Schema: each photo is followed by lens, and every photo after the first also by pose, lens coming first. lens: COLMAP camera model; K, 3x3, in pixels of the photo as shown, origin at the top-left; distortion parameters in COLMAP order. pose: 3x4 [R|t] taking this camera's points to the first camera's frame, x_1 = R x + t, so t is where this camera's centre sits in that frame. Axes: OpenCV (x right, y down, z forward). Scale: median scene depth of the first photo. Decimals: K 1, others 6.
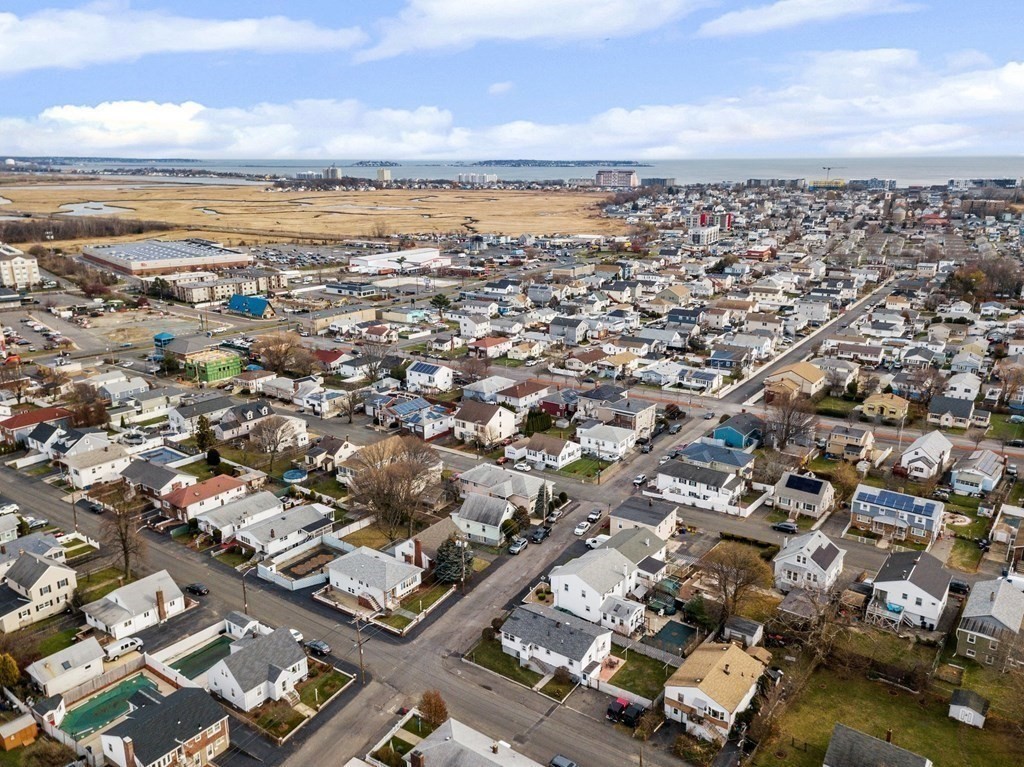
lens RADIAL K [[804.1, 0, 512.0], [0, 804.1, 383.5], [0, 0, 1]] dist [0.052858, -0.010121]
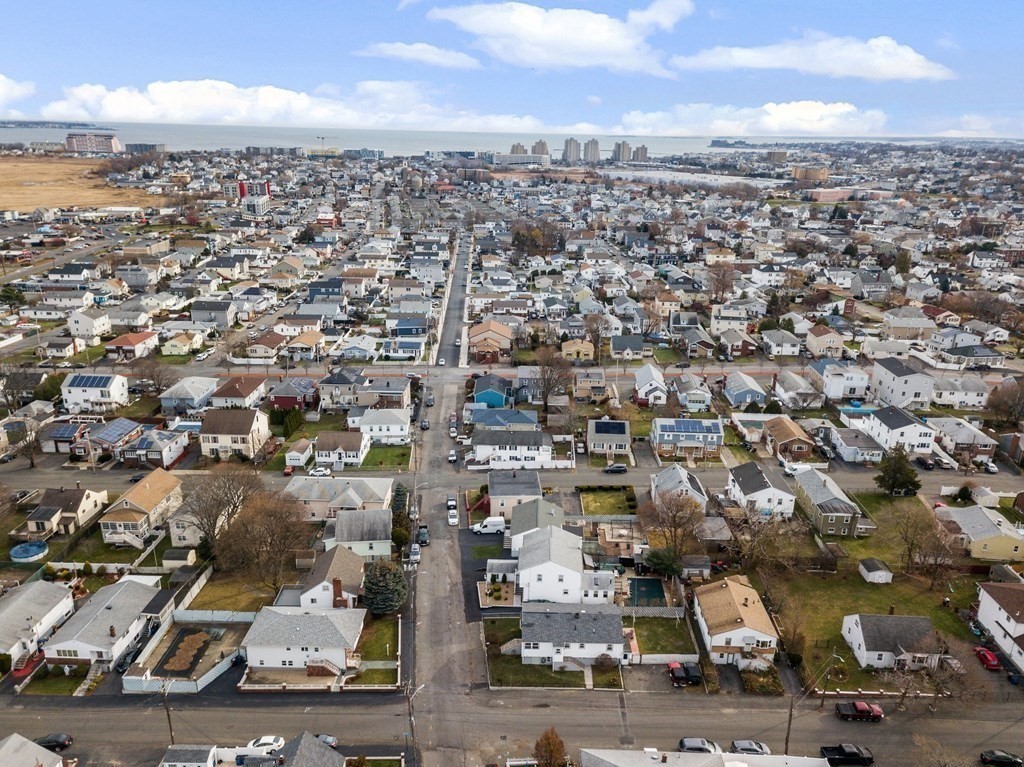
lens RADIAL K [[790.9, 0, 512.0], [0, 790.9, 383.5], [0, 0, 1]] dist [0.033714, -0.008126]
pose [[0.814775, -0.157397, 0.558004, -0.187612], [0.134052, 0.987508, 0.082810, -0.023238], [-0.564067, 0.007330, 0.825696, 0.103551]]
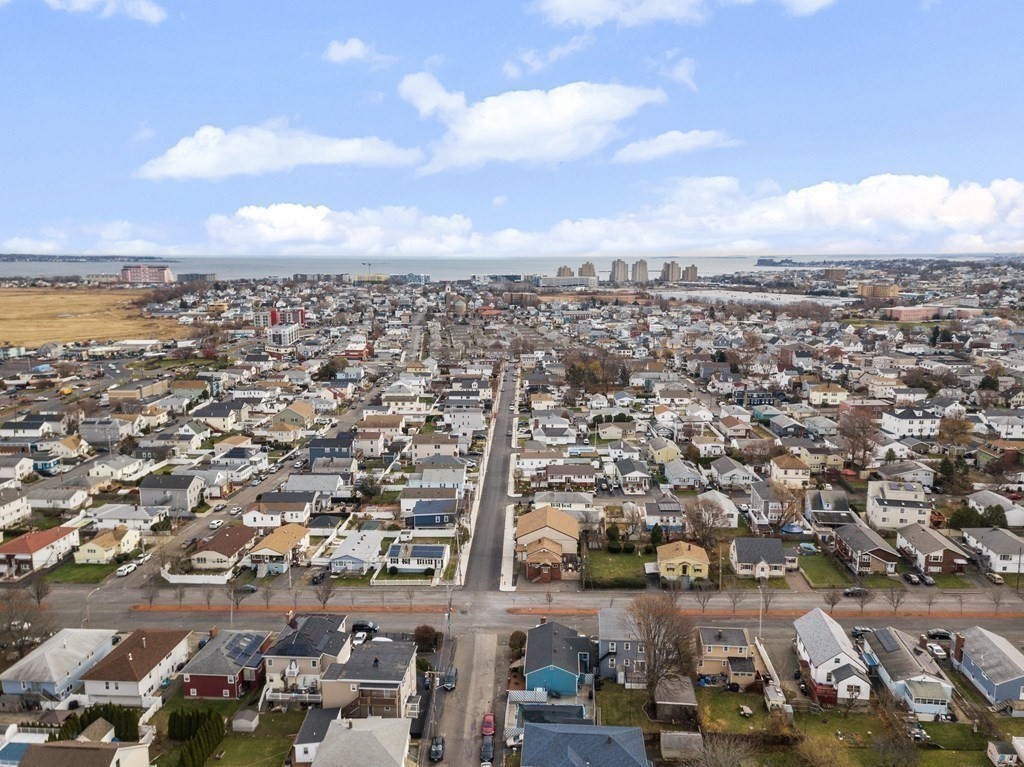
lens RADIAL K [[790.9, 0, 512.0], [0, 790.9, 383.5], [0, 0, 1]] dist [0.033714, -0.008126]
pose [[0.845856, -0.081873, 0.527090, -0.034595], [0.140098, 0.987558, -0.071427, -0.079376], [-0.514684, 0.134261, 0.846802, 0.338531]]
